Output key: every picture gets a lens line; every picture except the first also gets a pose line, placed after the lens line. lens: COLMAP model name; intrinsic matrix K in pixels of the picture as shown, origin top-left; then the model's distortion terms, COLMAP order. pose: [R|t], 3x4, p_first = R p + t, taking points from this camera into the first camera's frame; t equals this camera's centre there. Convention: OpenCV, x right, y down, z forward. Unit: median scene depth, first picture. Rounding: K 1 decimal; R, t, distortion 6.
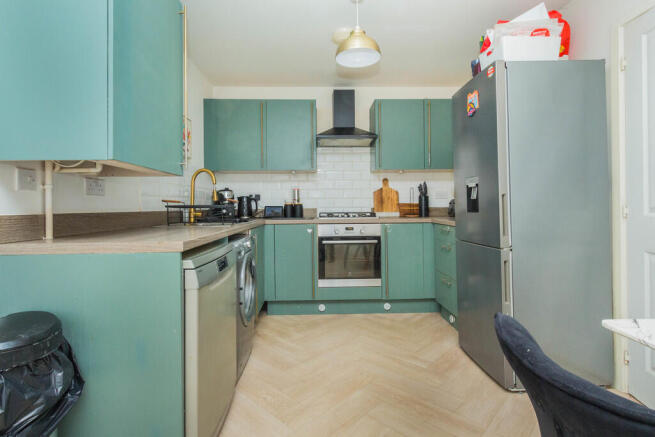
lens RADIAL K [[333.6, 0, 324.8], [0, 333.6, 206.6], [0, 0, 1]] dist [0.000453, 0.000087]
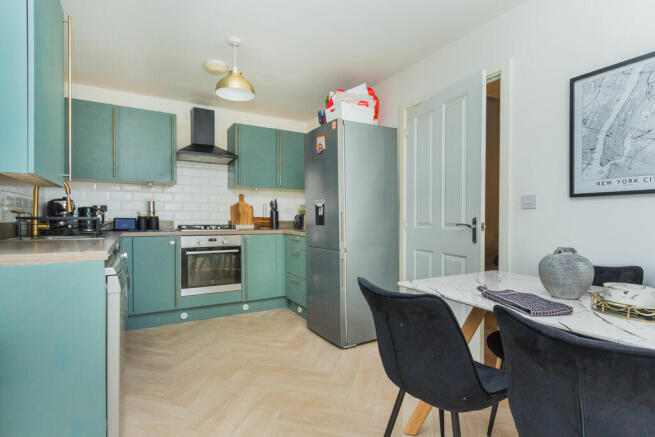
lens RADIAL K [[333.6, 0, 327.2], [0, 333.6, 218.4], [0, 0, 1]] dist [0.000453, 0.000087]
pose [[0.874390, 0.011819, 0.485080, -0.138416], [-0.010876, 0.999930, -0.004759, -0.002796], [-0.485102, -0.001115, 0.874457, -0.144910]]
